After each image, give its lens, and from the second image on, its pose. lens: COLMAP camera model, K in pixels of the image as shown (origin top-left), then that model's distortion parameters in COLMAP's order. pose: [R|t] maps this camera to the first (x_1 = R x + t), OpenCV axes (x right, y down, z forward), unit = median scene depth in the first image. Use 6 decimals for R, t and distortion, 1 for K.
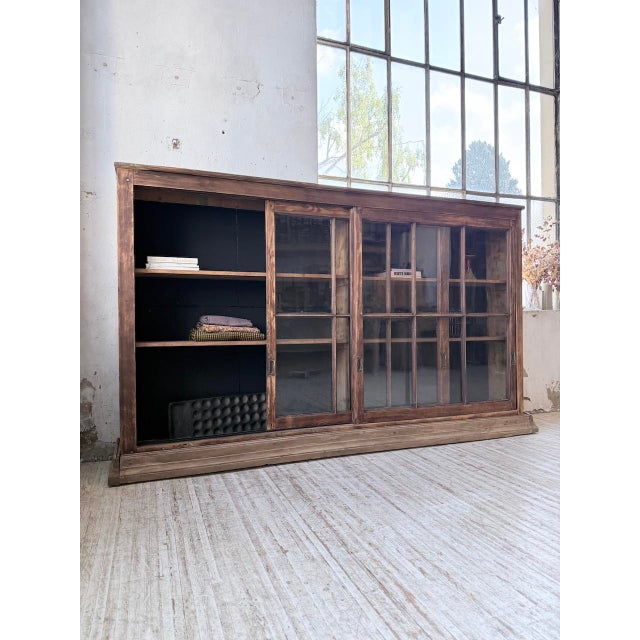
lens RADIAL K [[447.9, 0, 320.9], [0, 447.9, 321.0], [0, 0, 1]] dist [0.032321, -0.039851]
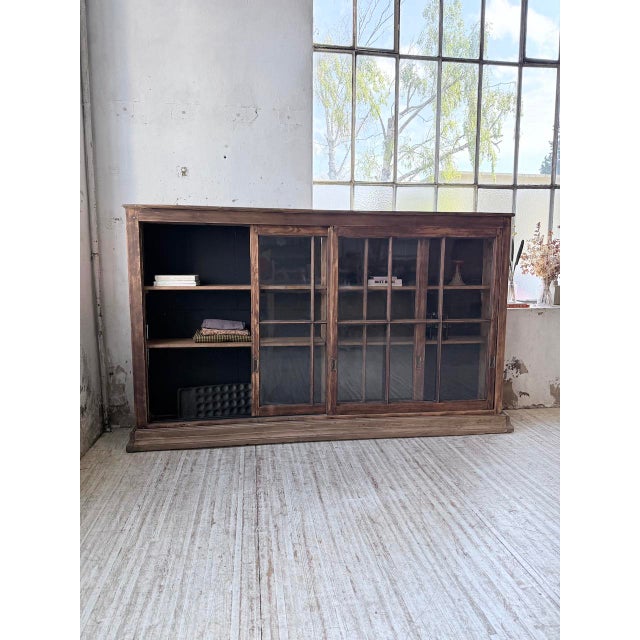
lens RADIAL K [[447.6, 0, 316.9], [0, 447.6, 316.5], [0, 0, 1]] dist [0.044754, -0.058117]
pose [[0.975382, 0.037160, -0.217370, 0.306342], [-0.012257, 0.993312, 0.114810, -0.166938], [0.220183, -0.109319, 0.969314, -0.116745]]
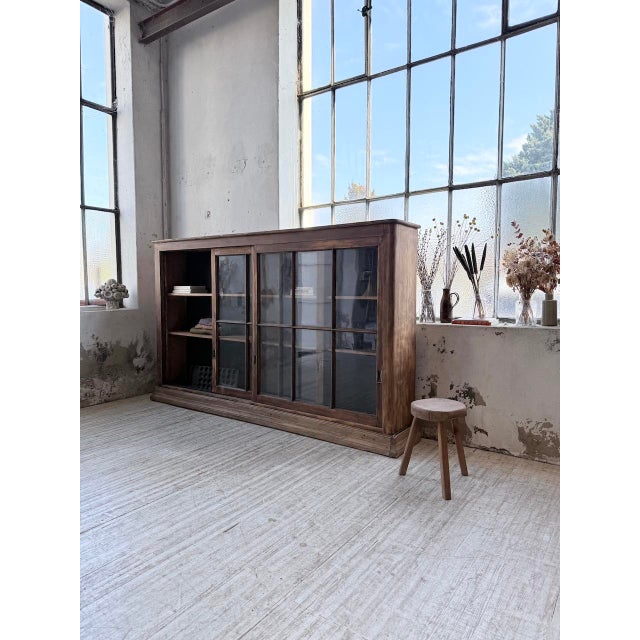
lens RADIAL K [[444.4, 0, 322.5], [0, 444.4, 317.7], [0, 0, 1]] dist [0.075302, -0.117688]
pose [[0.565093, 0.064003, -0.822541, 1.404074], [-0.006533, 0.997302, 0.073113, -0.142477], [0.825001, -0.035941, 0.563987, 0.421882]]
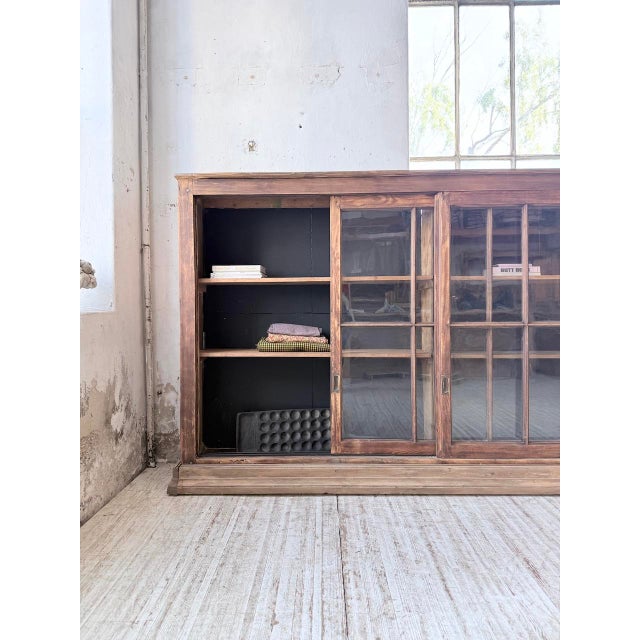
lens RADIAL K [[447.6, 0, 316.9], [0, 447.6, 316.5], [0, 0, 1]] dist [0.044754, -0.058117]
pose [[0.927585, 0.005955, -0.373566, 0.184751], [-0.000948, 0.999907, 0.013586, -0.041580], [0.373612, -0.012248, 0.927504, 0.157988]]
